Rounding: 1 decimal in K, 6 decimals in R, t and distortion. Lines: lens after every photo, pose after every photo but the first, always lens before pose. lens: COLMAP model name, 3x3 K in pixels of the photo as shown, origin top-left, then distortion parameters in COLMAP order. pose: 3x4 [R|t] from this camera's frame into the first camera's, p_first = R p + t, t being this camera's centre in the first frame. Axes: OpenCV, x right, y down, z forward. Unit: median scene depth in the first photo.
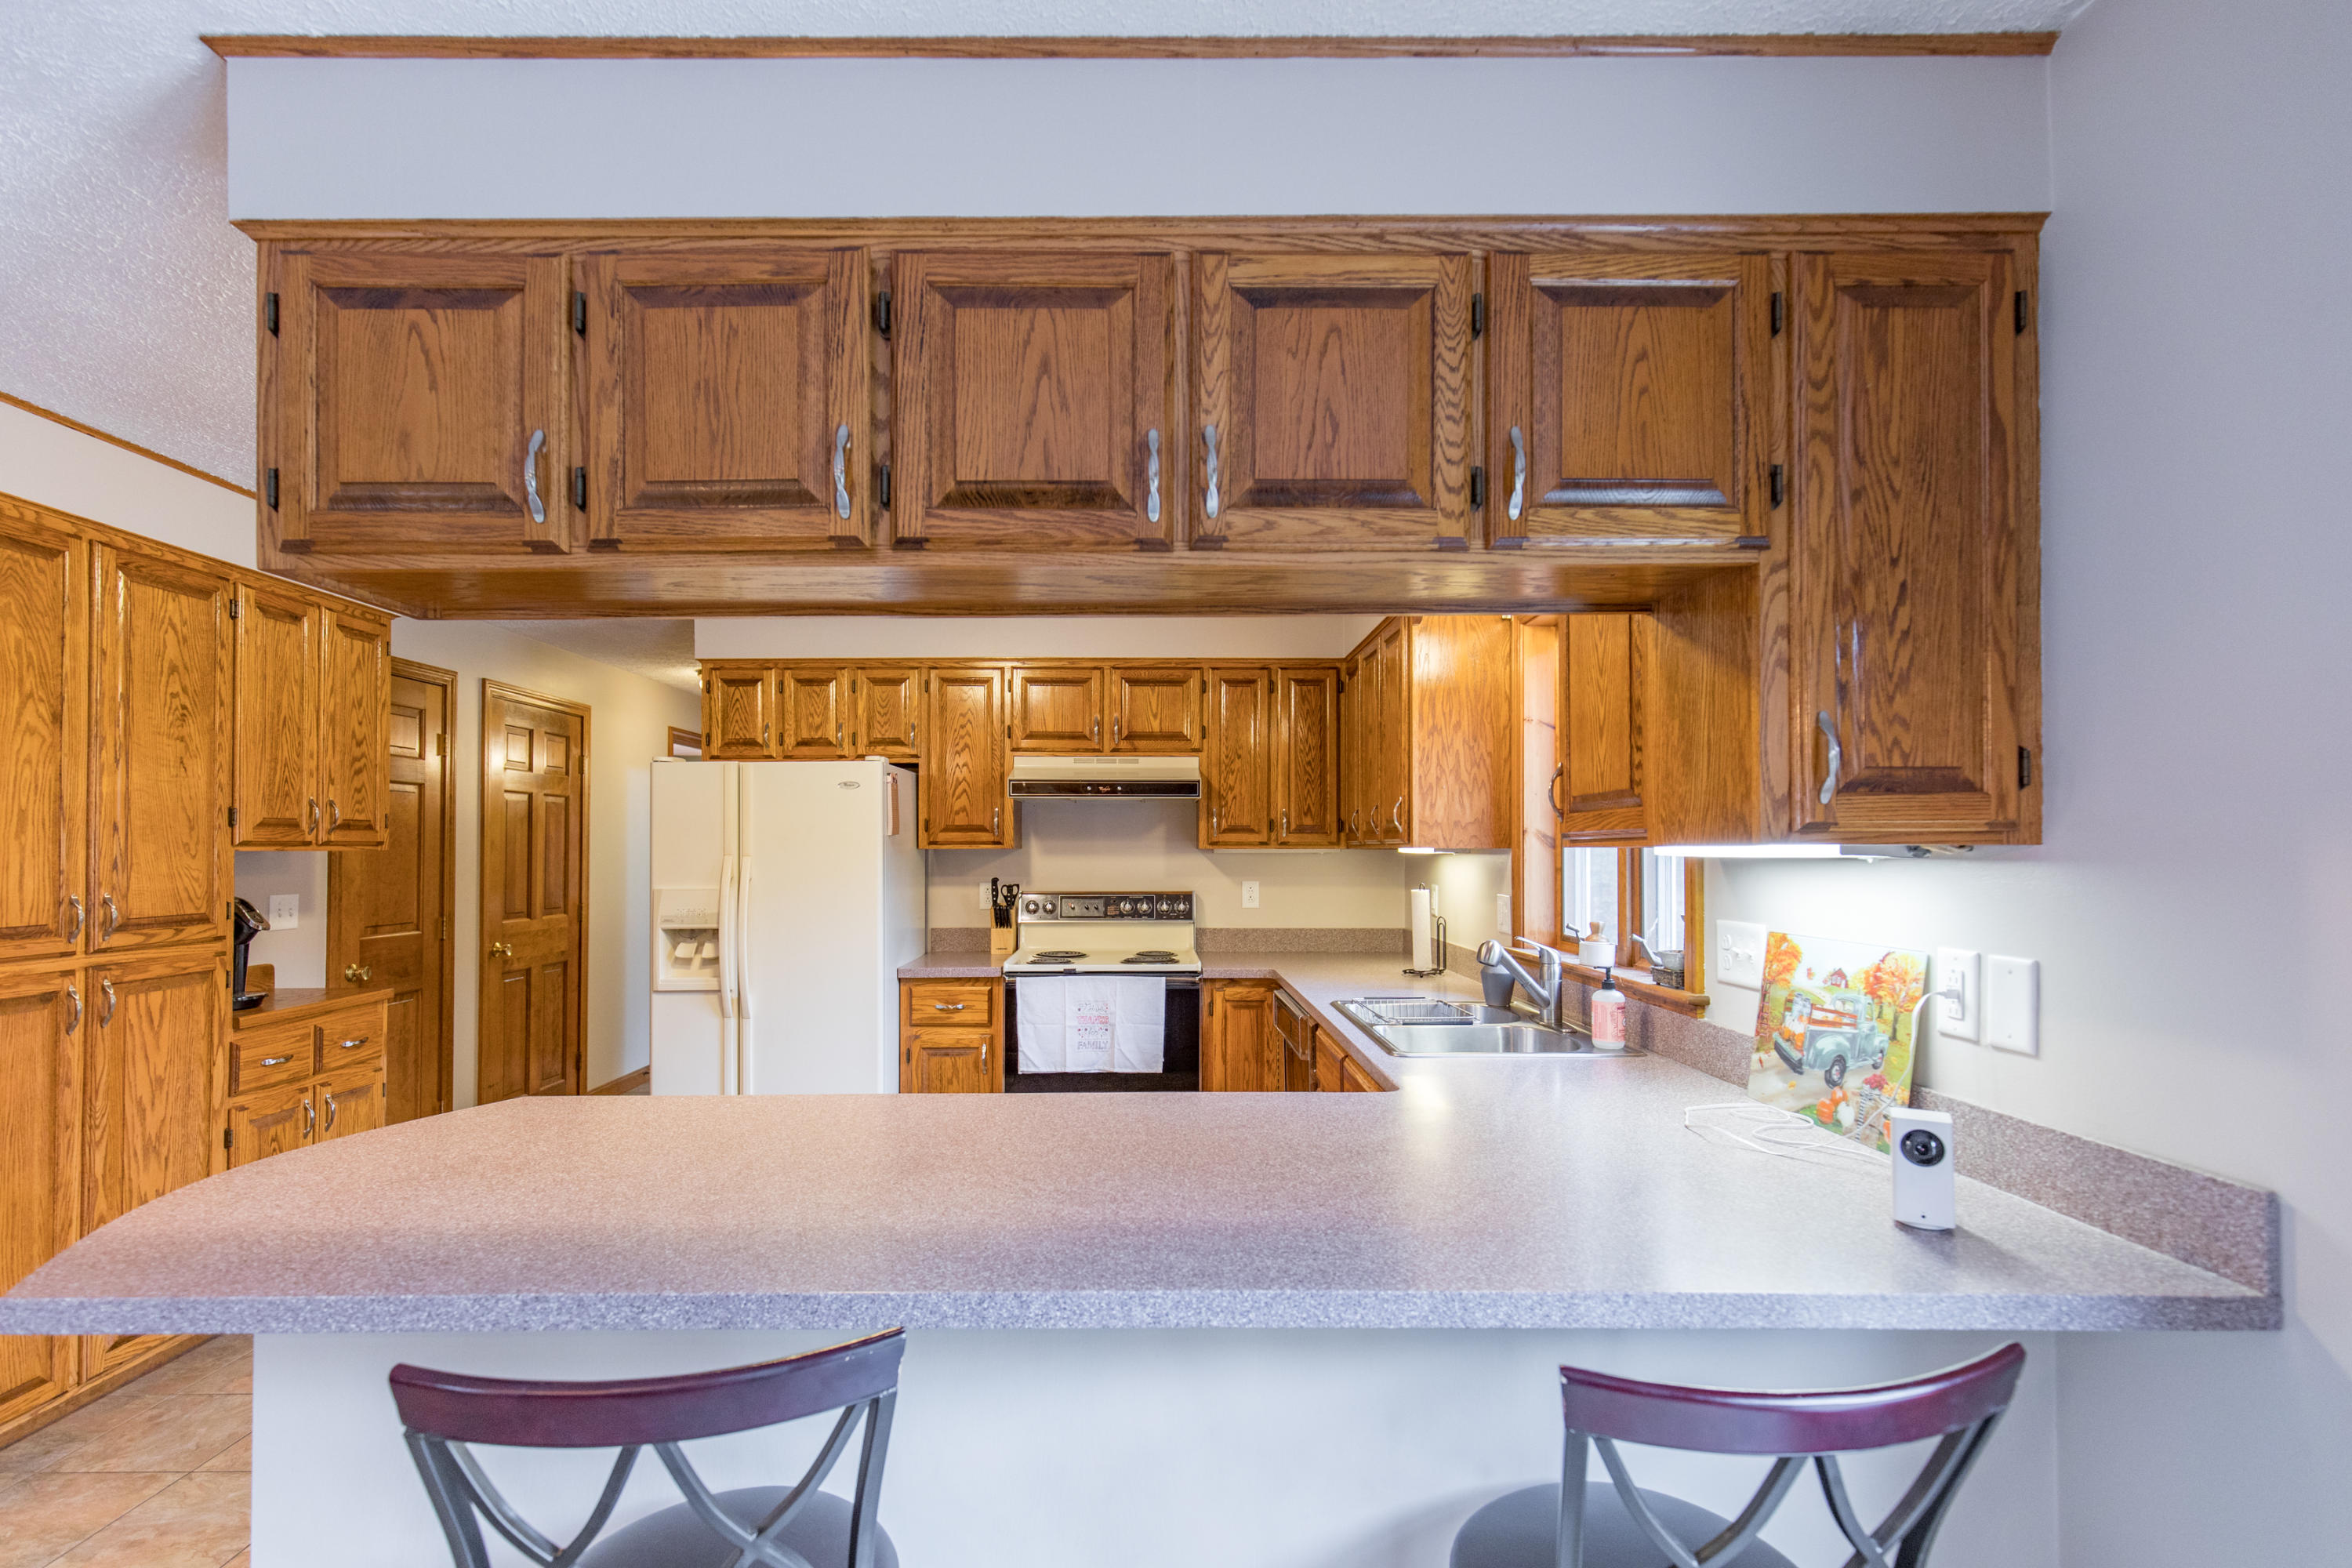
lens RADIAL K [[1092.5, 0, 1147.4], [0, 1092.5, 835.0], [0, 0, 1]] dist [0.002643, 0.000581]
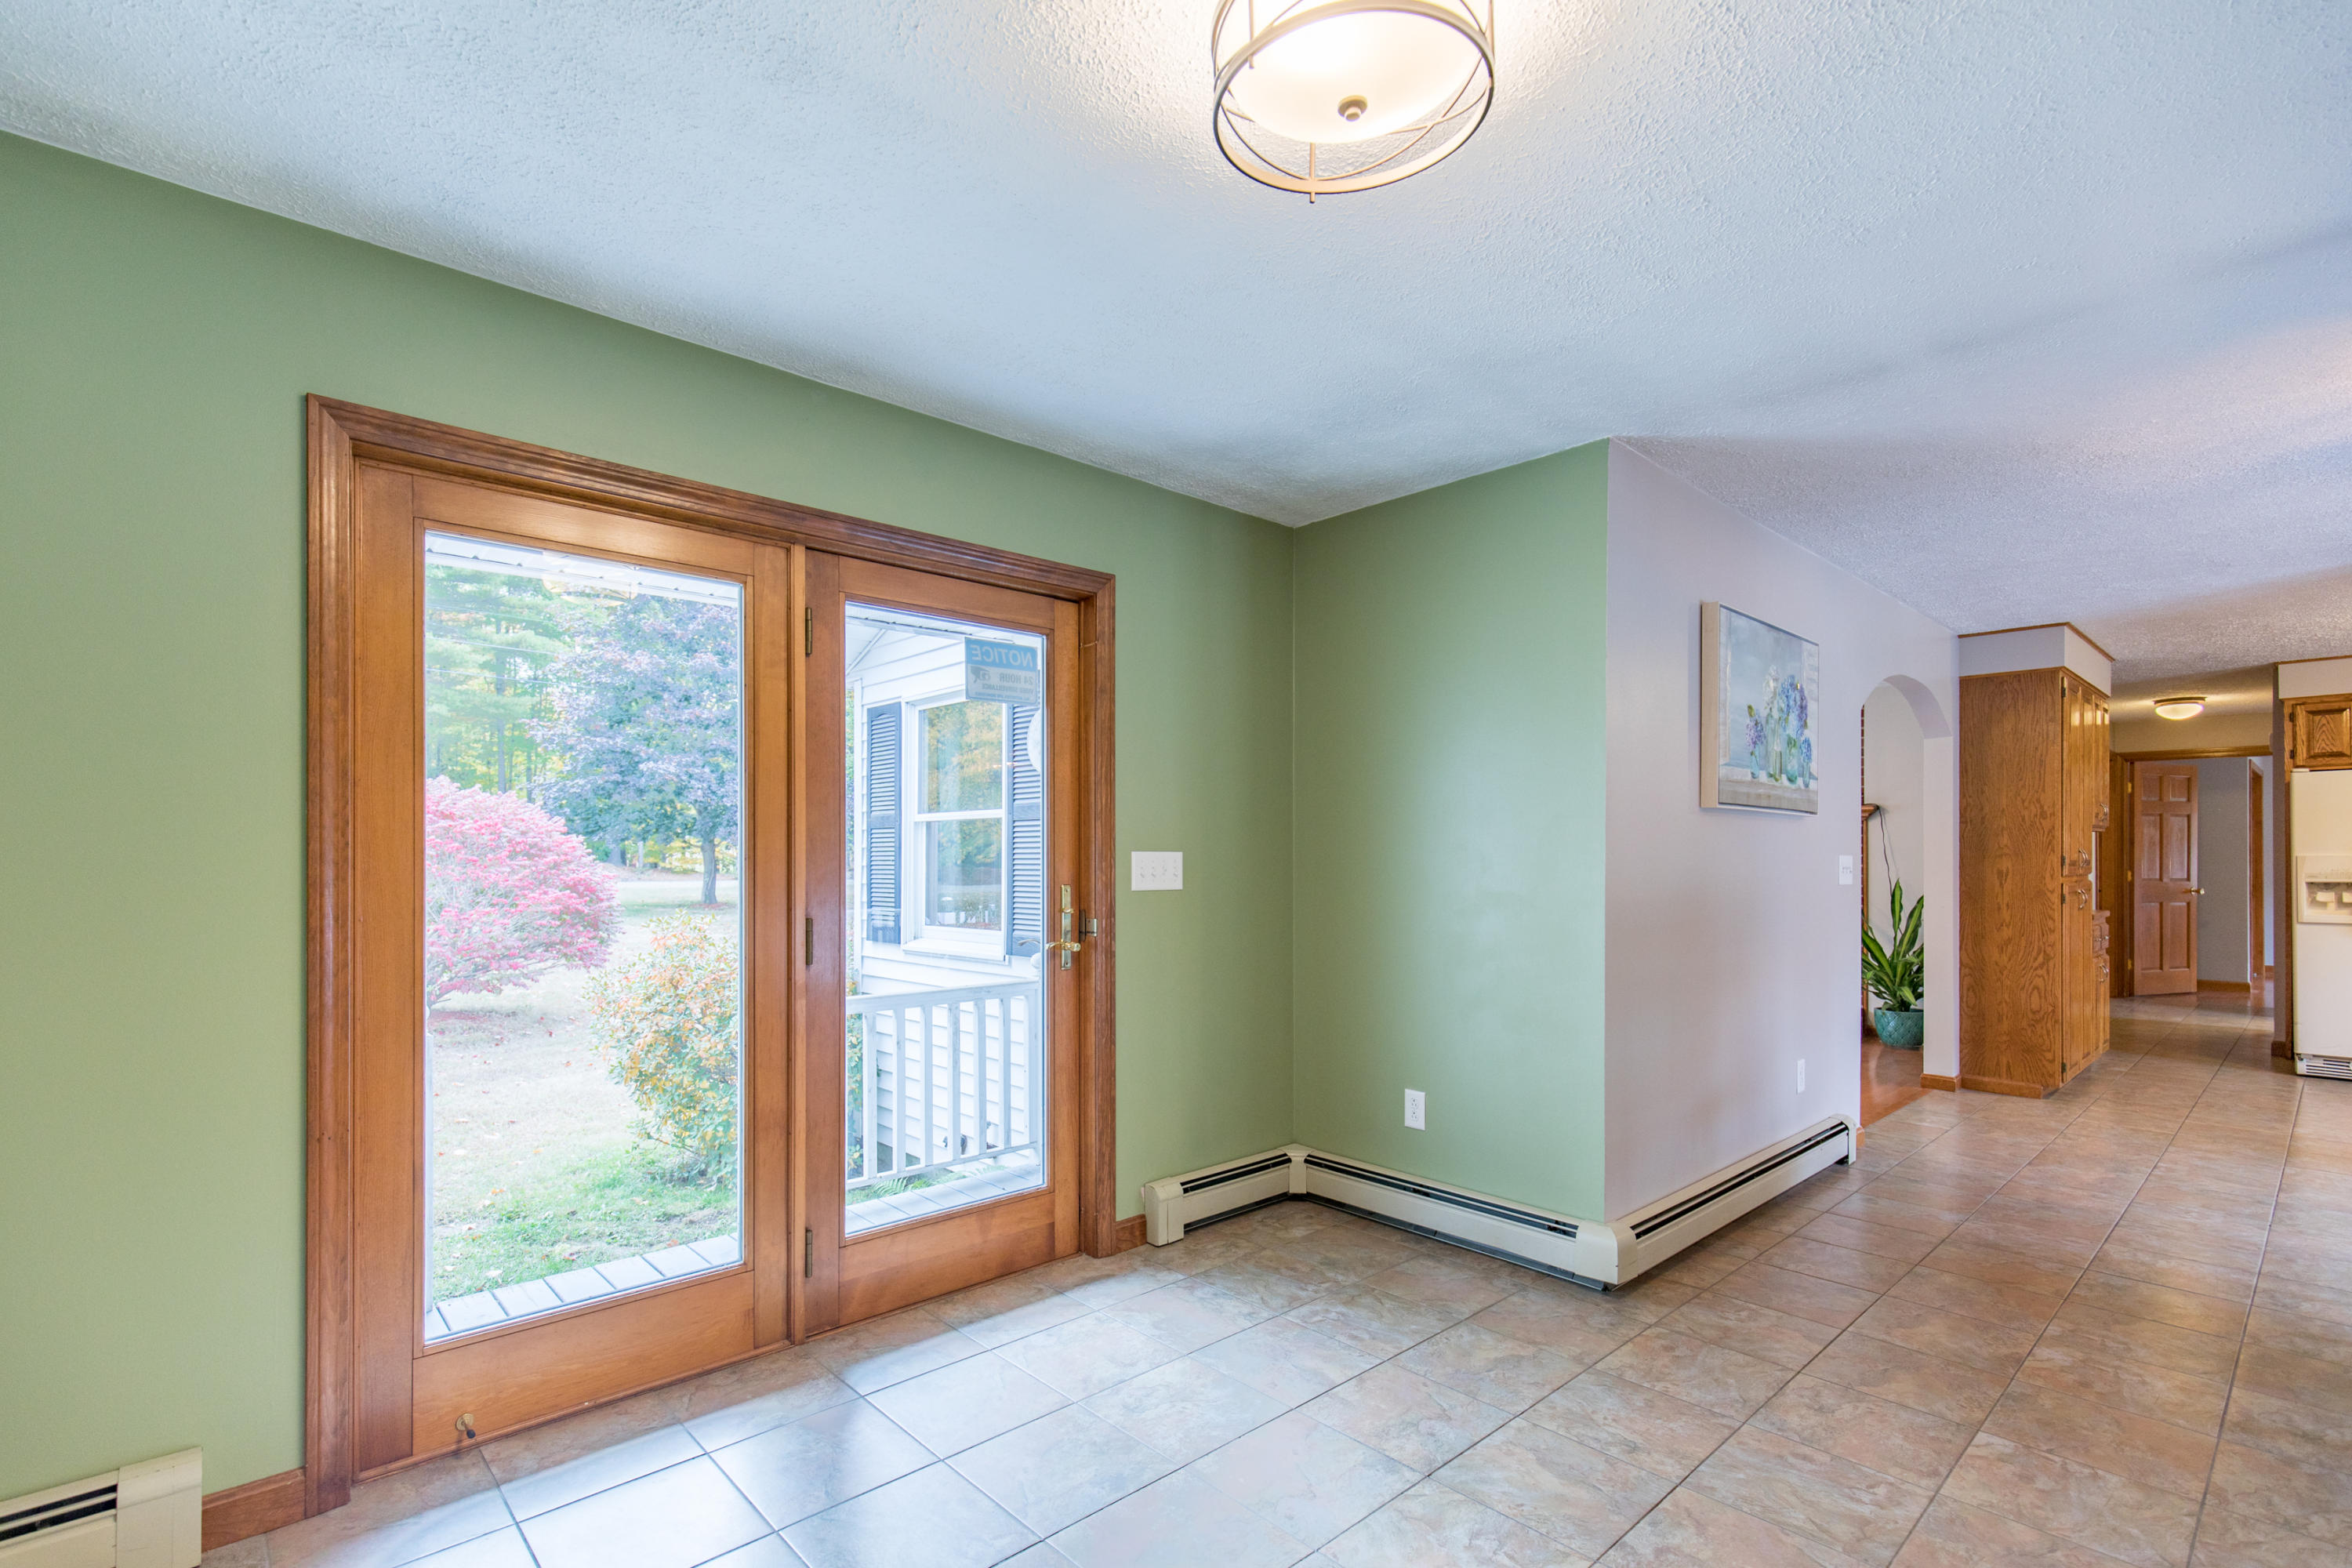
lens RADIAL K [[1092.5, 0, 1147.4], [0, 1092.5, 835.0], [0, 0, 1]] dist [0.002643, 0.000581]
pose [[0.671606, -0.004739, -0.740893, -0.570696], [0.001392, 0.999986, -0.005135, 0.038051], [0.740907, 0.002417, 0.671603, -1.750079]]
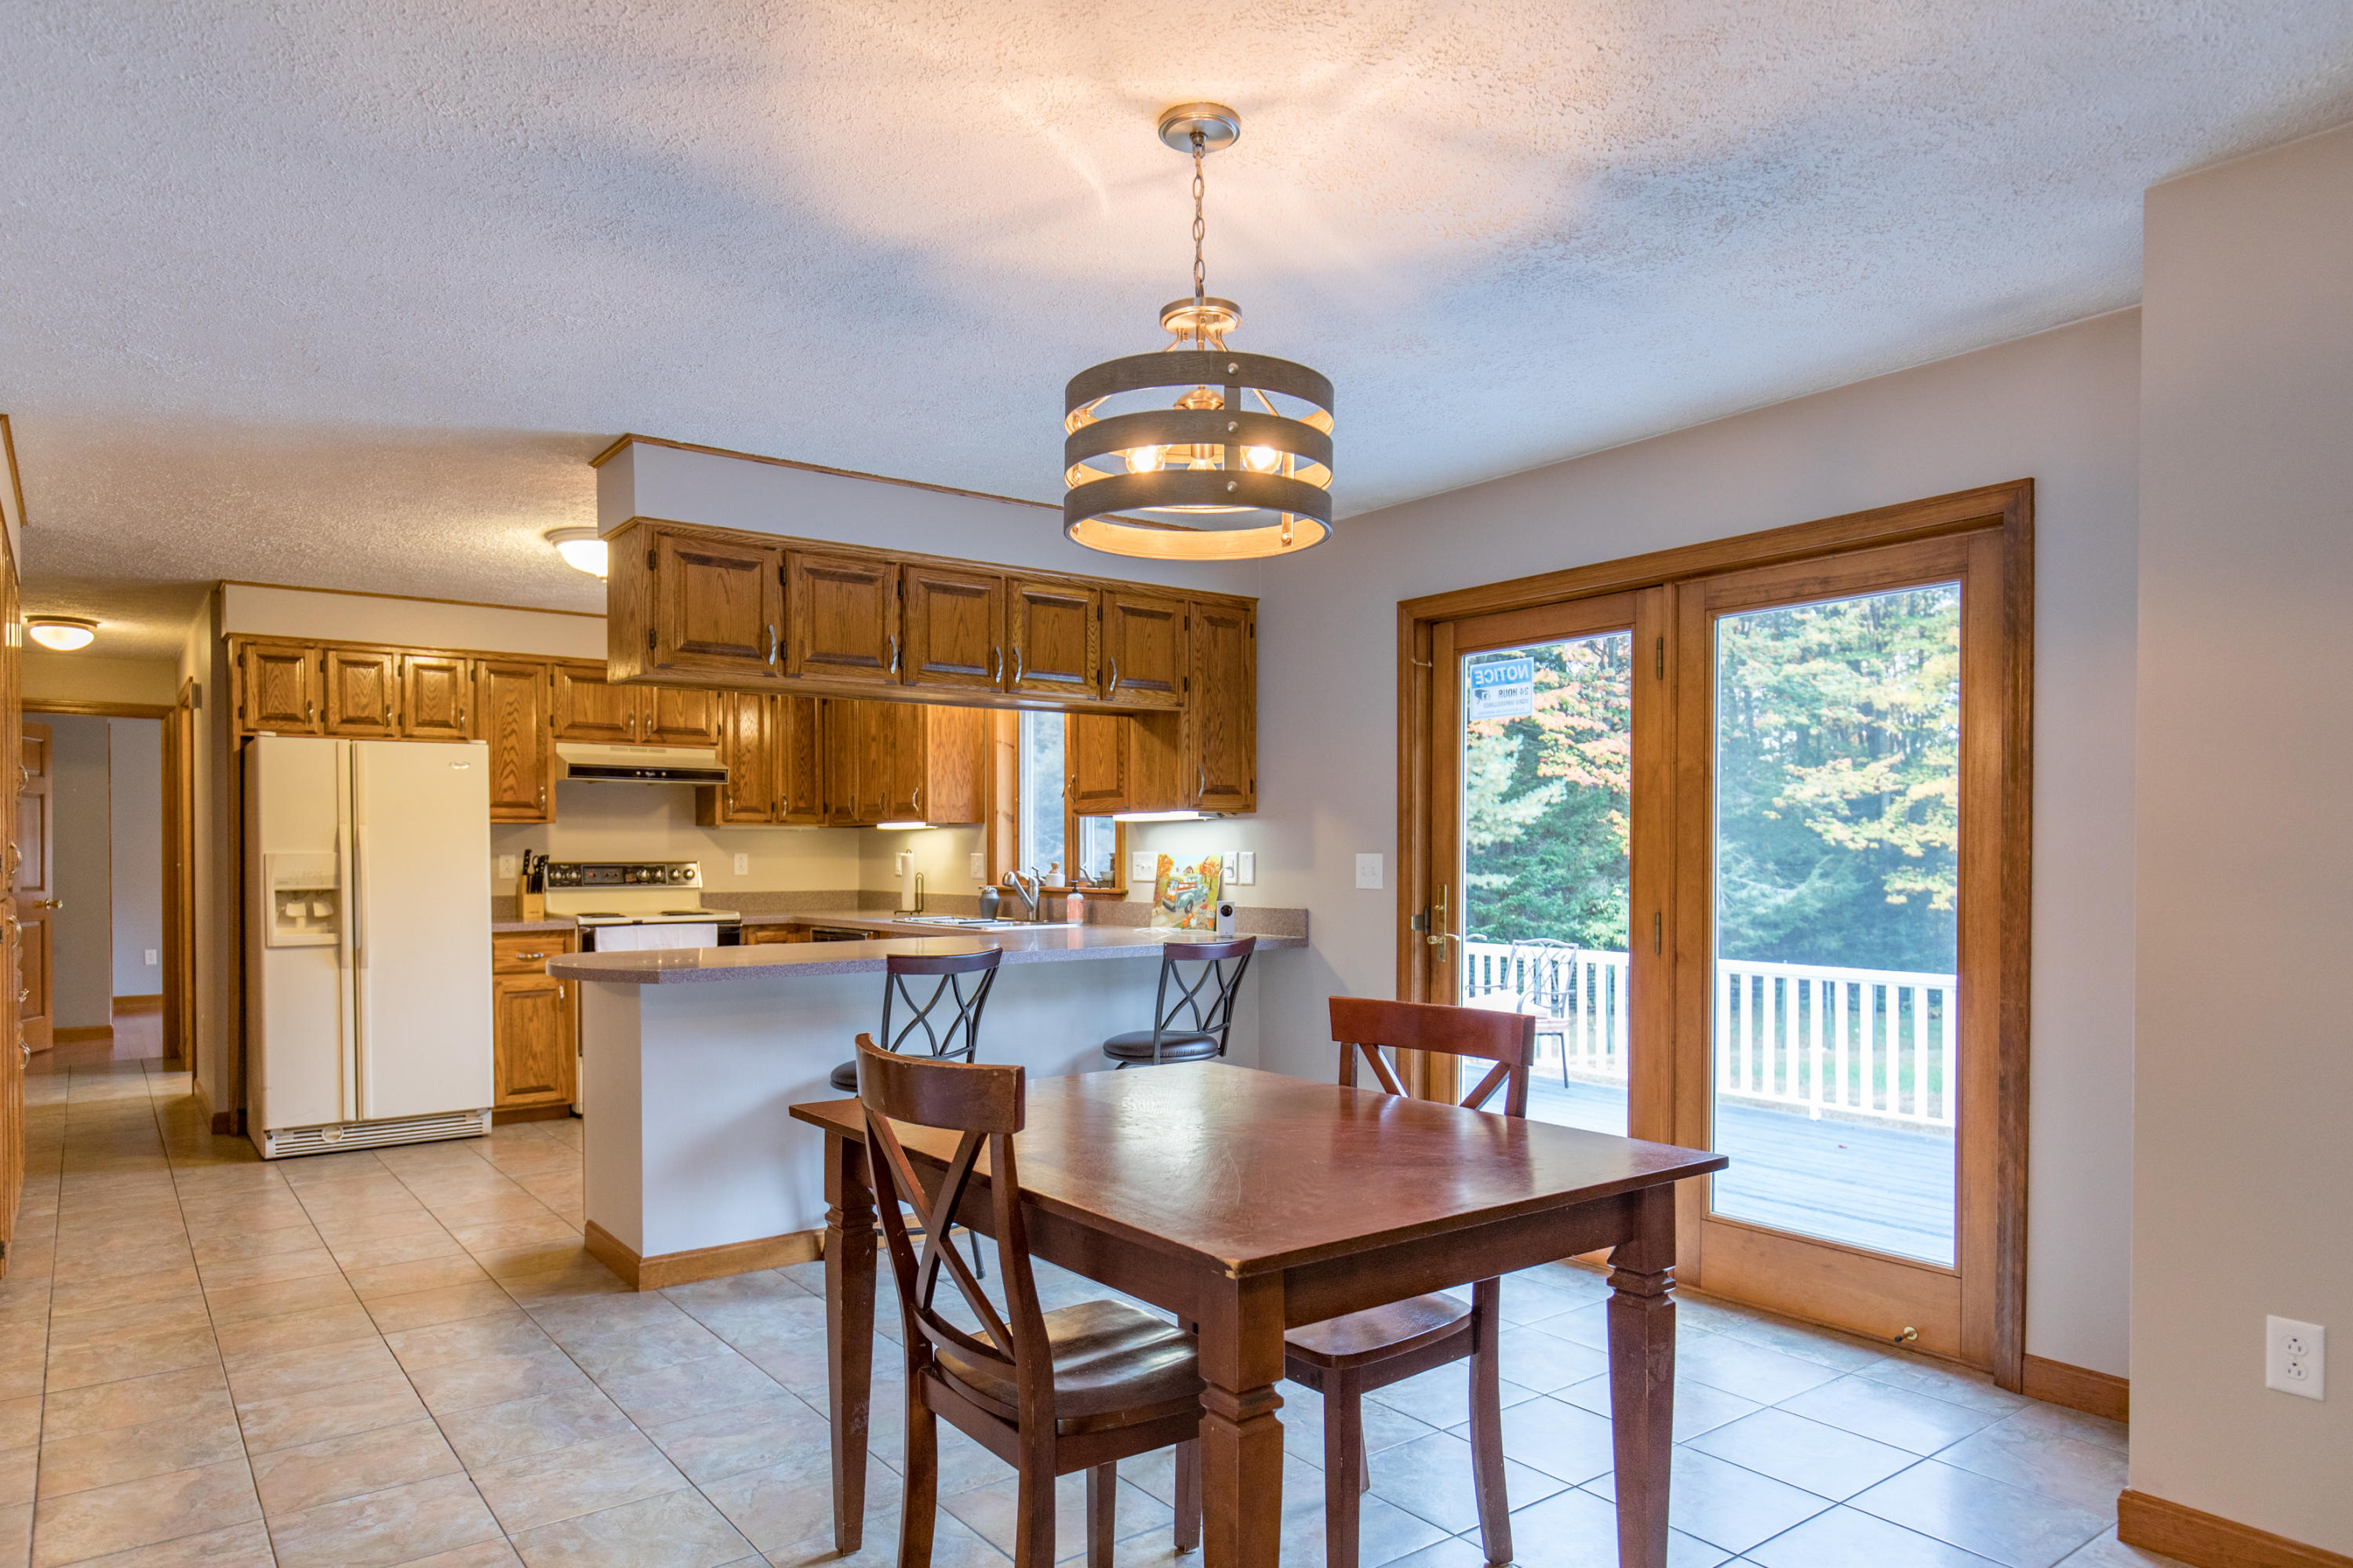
lens RADIAL K [[1434.9, 0, 1169.0], [0, 1434.9, 875.1], [0, 0, 1]] dist [-0.000689, 0.000007]
pose [[0.797992, -0.009588, 0.602592, -0.856625], [-0.006967, 0.999660, 0.025133, 0.040886], [-0.602628, -0.024254, 0.797654, -0.980056]]
